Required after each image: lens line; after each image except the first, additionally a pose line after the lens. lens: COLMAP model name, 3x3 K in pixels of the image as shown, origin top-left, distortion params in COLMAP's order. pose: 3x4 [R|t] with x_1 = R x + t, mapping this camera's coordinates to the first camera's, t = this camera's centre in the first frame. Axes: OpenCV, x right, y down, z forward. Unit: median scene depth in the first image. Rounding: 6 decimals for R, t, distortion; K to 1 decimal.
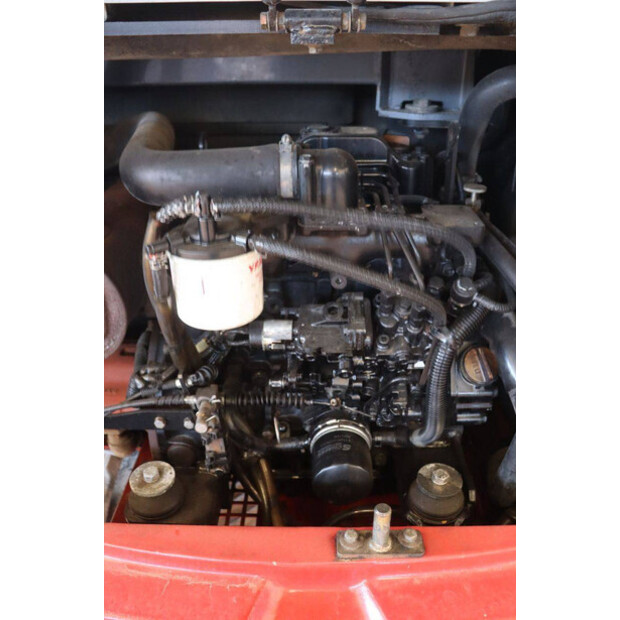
lens RADIAL K [[570.7, 0, 312.0], [0, 570.7, 309.4], [0, 0, 1]] dist [-0.086304, 0.004222]
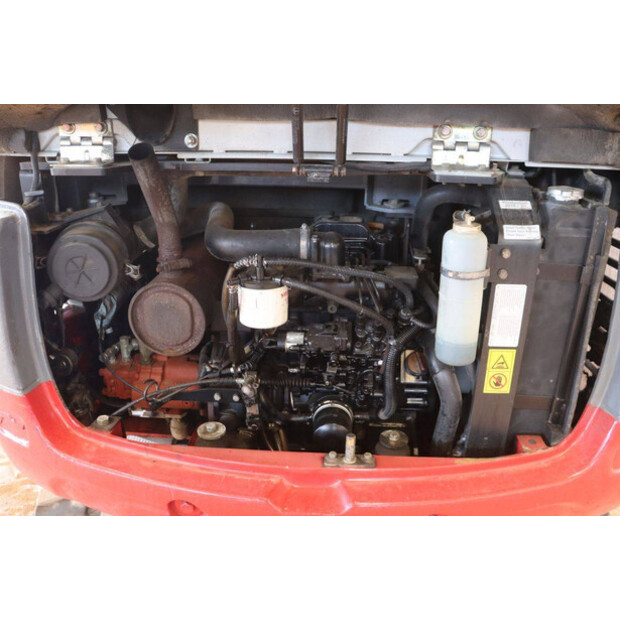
lens RADIAL K [[832.0, 0, 315.2], [0, 832.0, 310.2], [0, 0, 1]] dist [0.046947, 0.038806]
pose [[0.998619, 0.033211, -0.040708, 0.094393], [-0.038763, 0.988786, -0.144224, 0.305522], [0.035462, 0.145603, 0.988707, -1.407158]]
